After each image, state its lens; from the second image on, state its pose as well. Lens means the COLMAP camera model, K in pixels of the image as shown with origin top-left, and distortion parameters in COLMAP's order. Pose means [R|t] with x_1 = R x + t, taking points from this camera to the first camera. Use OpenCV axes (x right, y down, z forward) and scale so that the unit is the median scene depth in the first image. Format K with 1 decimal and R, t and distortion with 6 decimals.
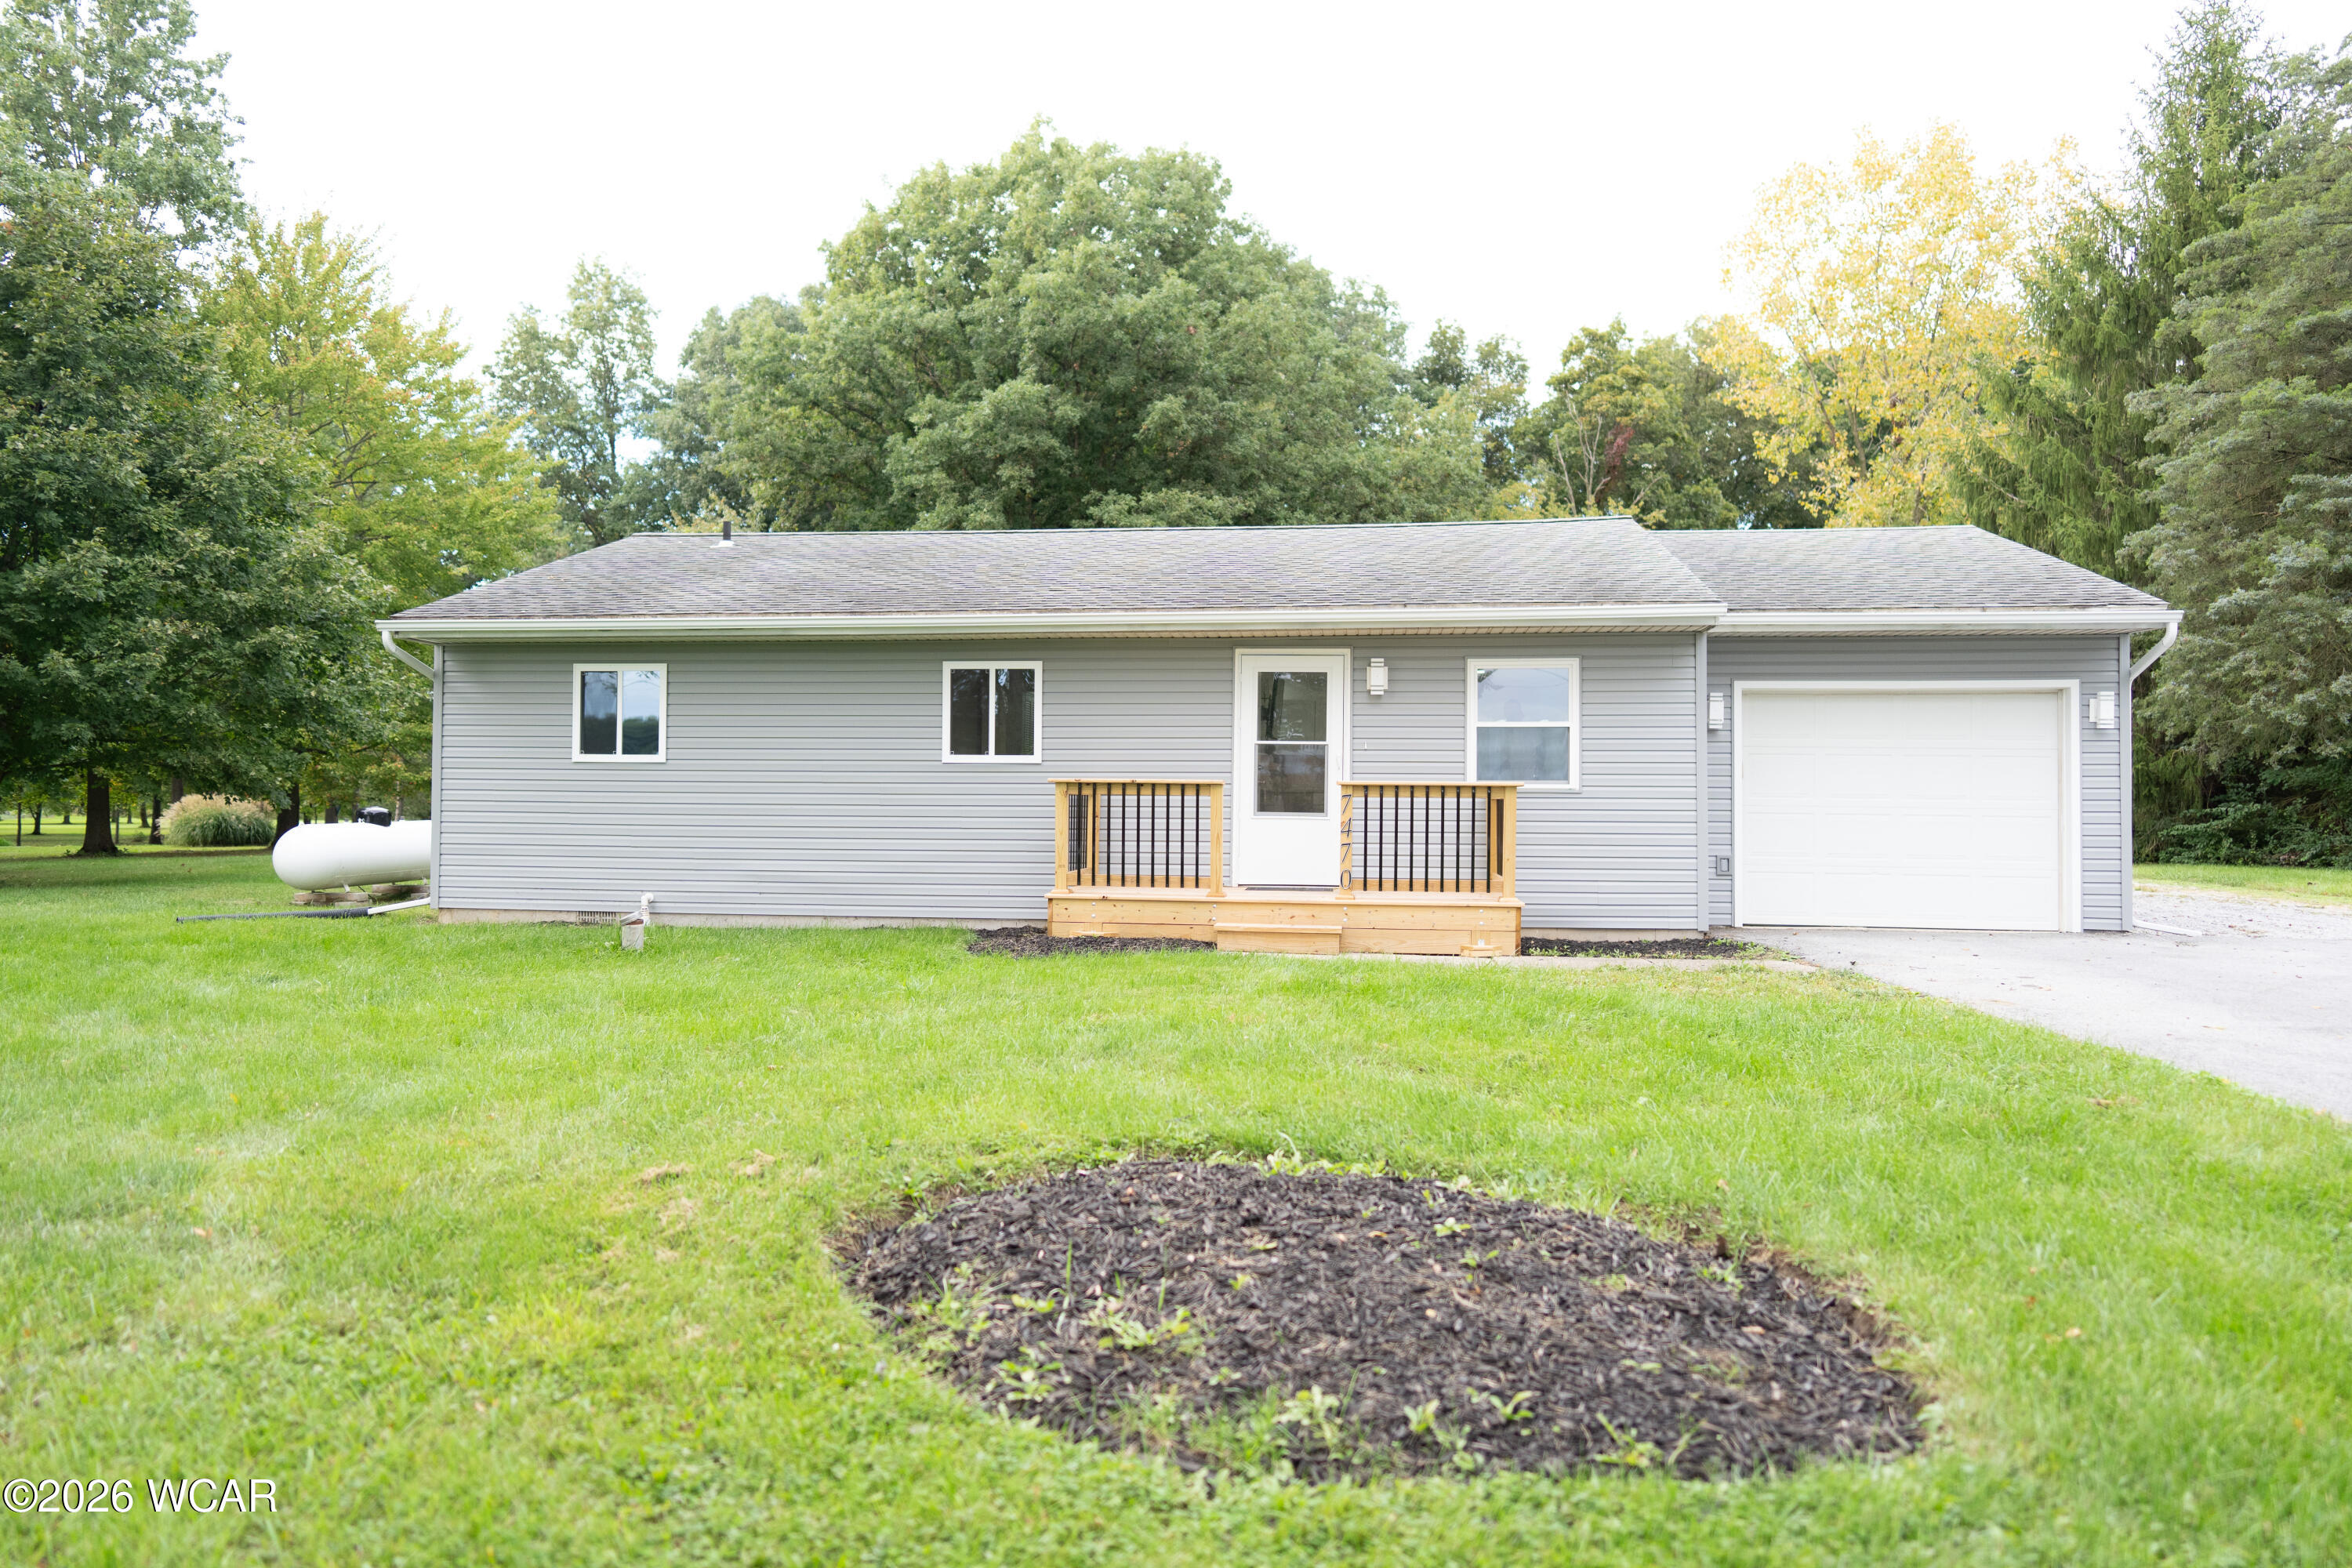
lens RADIAL K [[1555.3, 0, 1176.0], [0, 1555.3, 784.0], [0, 0, 1]] dist [0.009750, -0.000028]
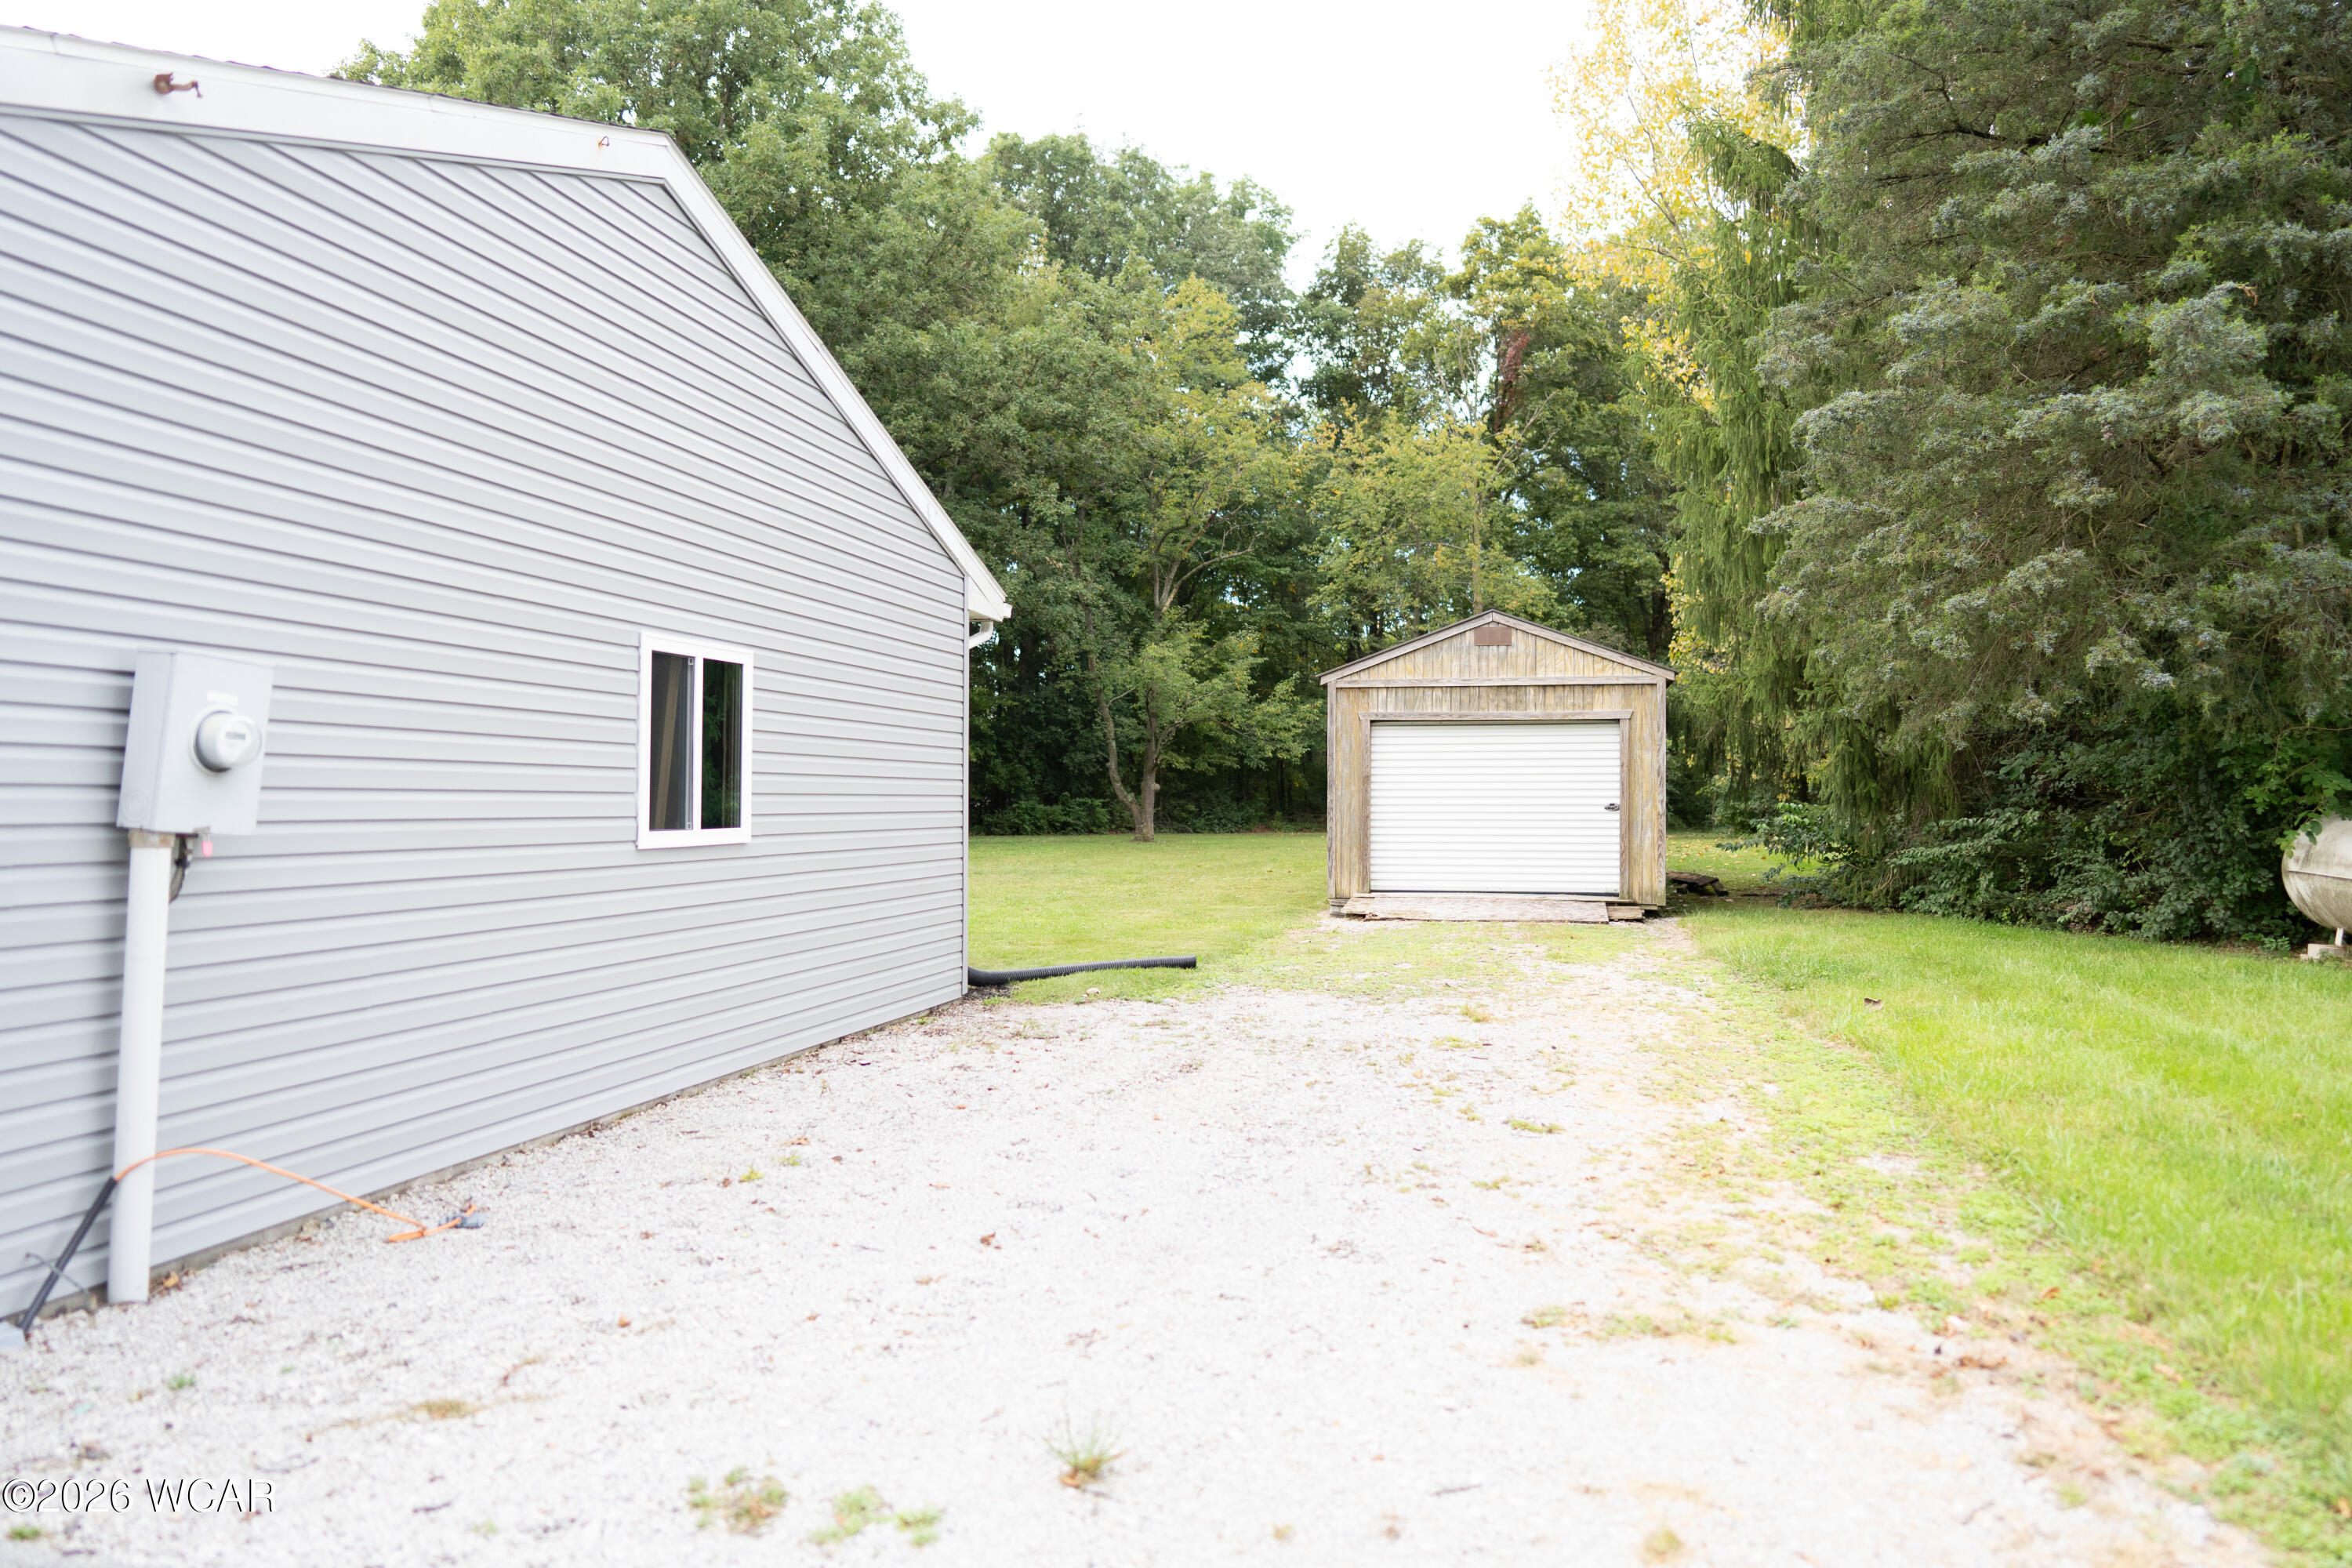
lens RADIAL K [[1555.3, 0, 1176.0], [0, 1555.3, 784.0], [0, 0, 1]] dist [0.009750, -0.000028]
pose [[0.993244, -0.011875, -0.115439, 0.436353], [0.011932, 0.999929, -0.000197, -0.000542], [0.115433, -0.001182, 0.993315, 0.398648]]
